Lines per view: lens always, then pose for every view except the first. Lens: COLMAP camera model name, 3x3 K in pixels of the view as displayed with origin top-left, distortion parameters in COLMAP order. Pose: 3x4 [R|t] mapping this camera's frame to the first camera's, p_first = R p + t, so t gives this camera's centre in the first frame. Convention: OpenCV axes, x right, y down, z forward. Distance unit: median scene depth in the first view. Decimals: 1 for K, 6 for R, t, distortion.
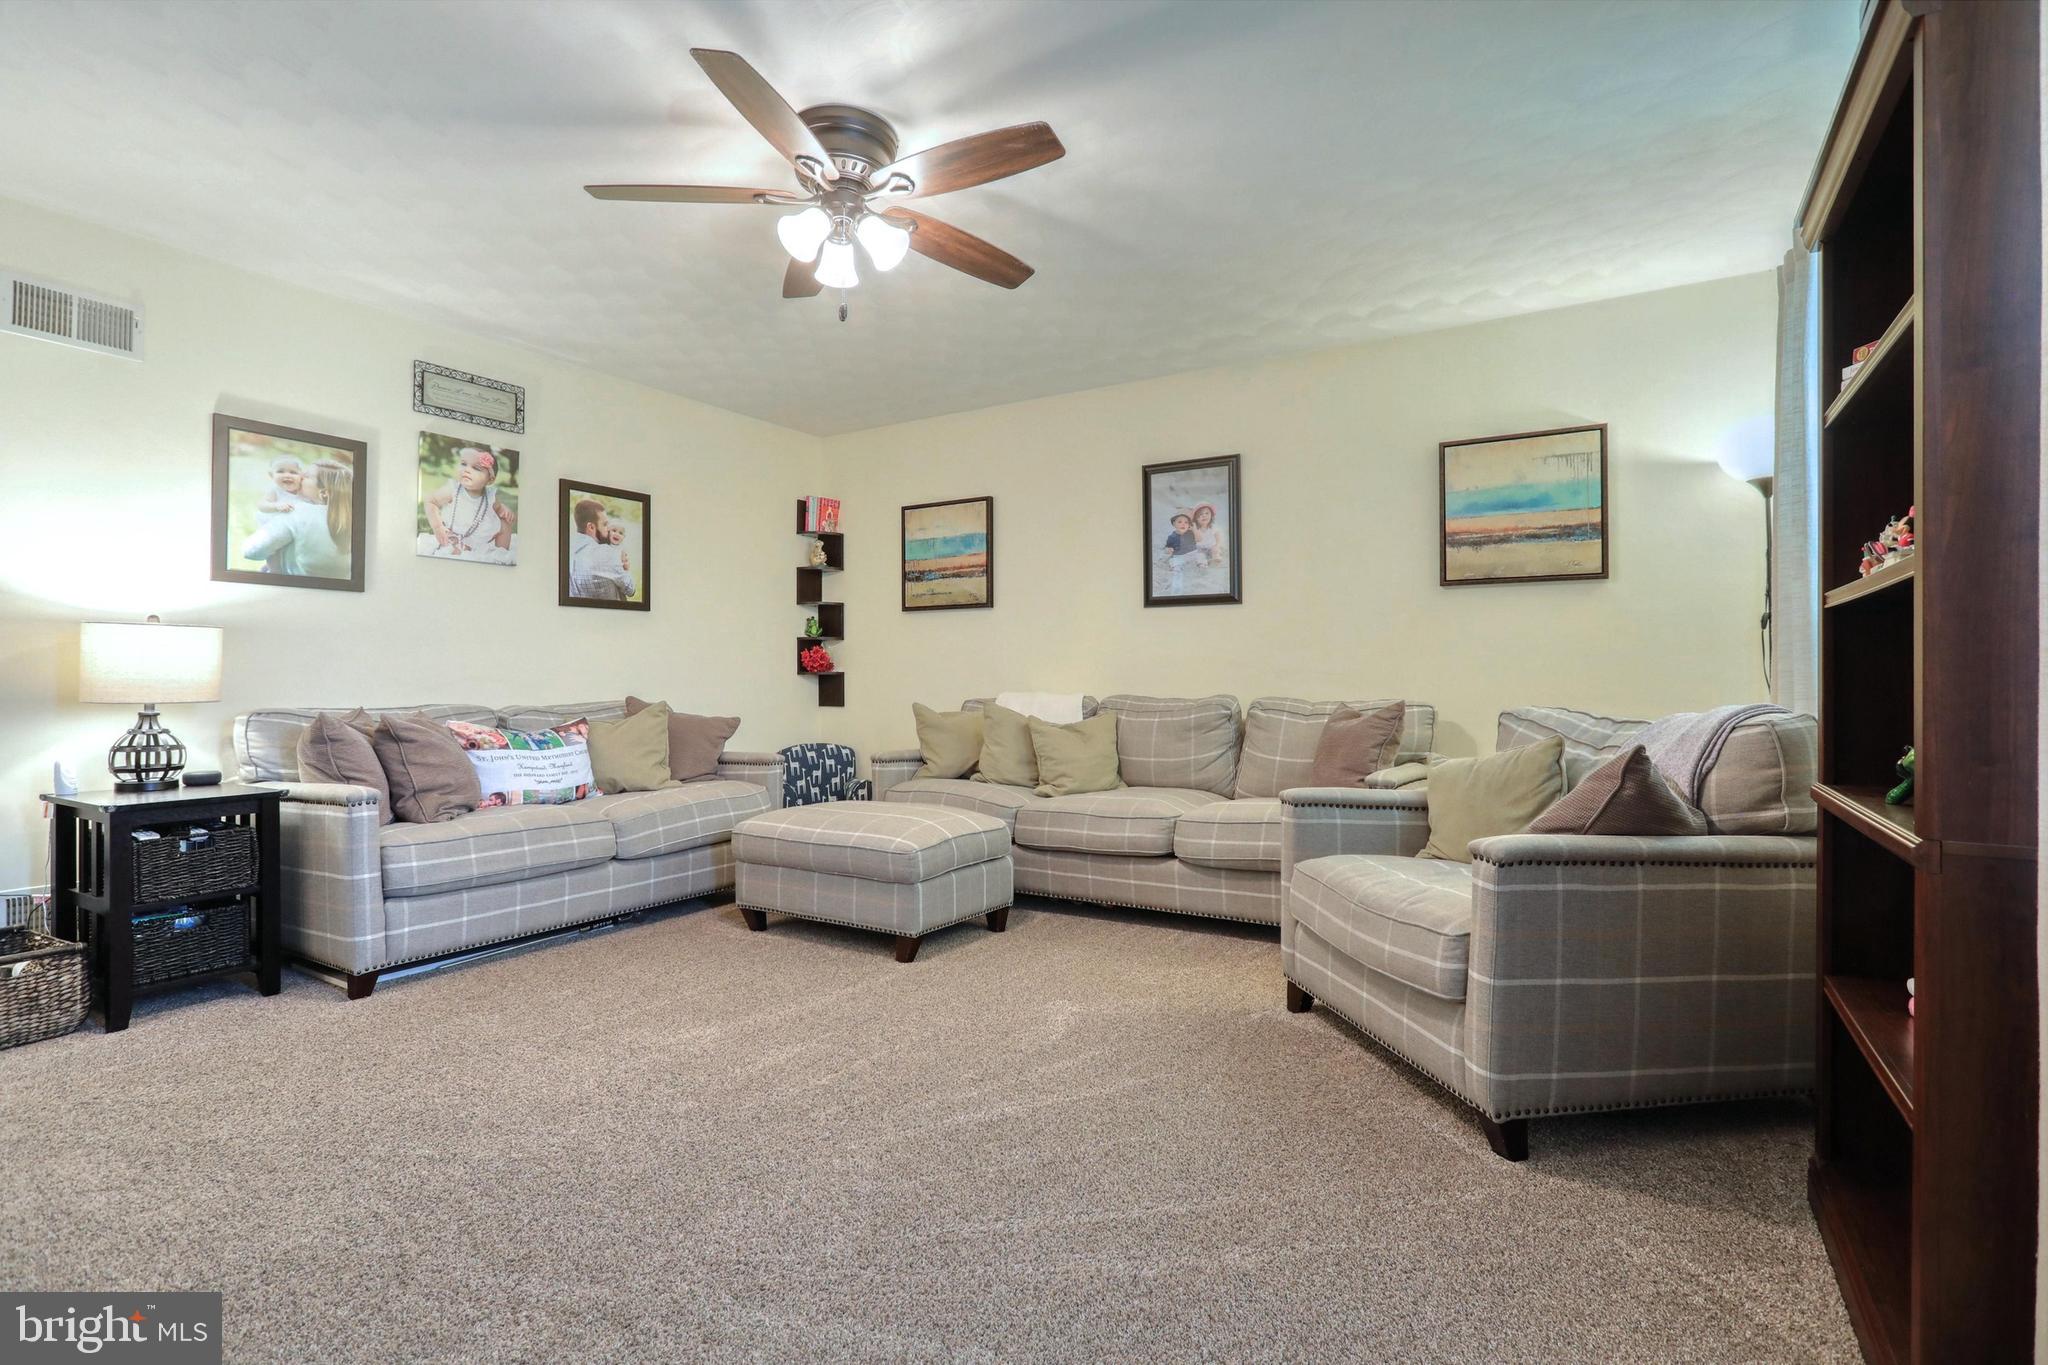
lens RADIAL K [[978.9, 0, 1028.6], [0, 978.9, 679.1], [0, 0, 1]] dist [0.001121, 0.000573]
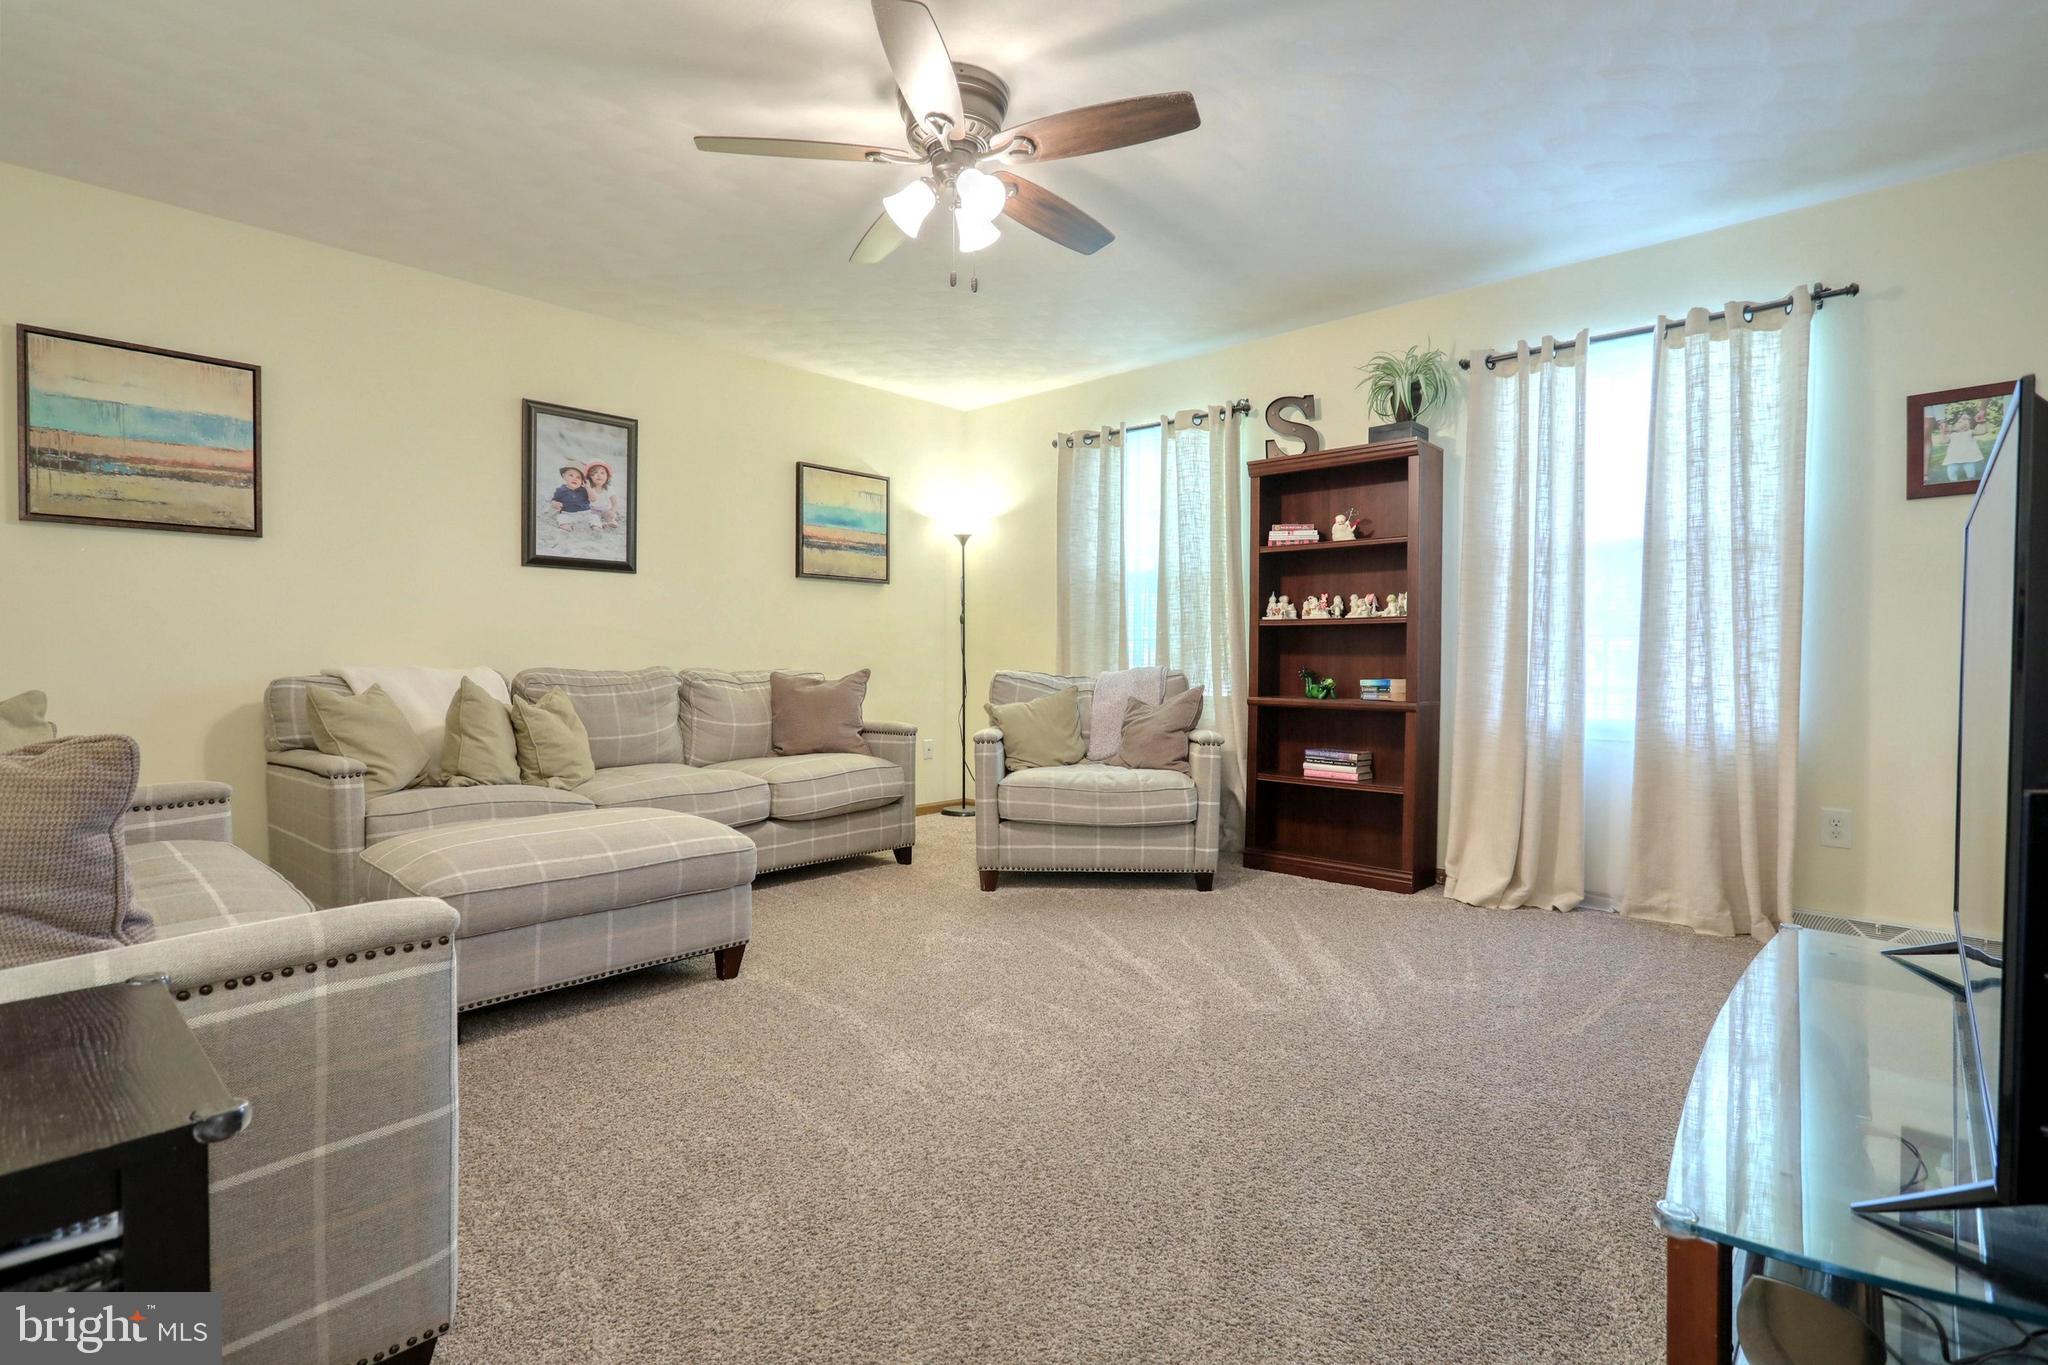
lens RADIAL K [[978.9, 0, 1027.0], [0, 978.9, 679.3], [0, 0, 1]] dist [0.001121, 0.000573]
pose [[0.187786, -0.021641, 0.981972, -0.661317], [-0.003501, 0.999736, 0.022702, 0.004863], [-0.982204, -0.007701, 0.187660, 0.423213]]
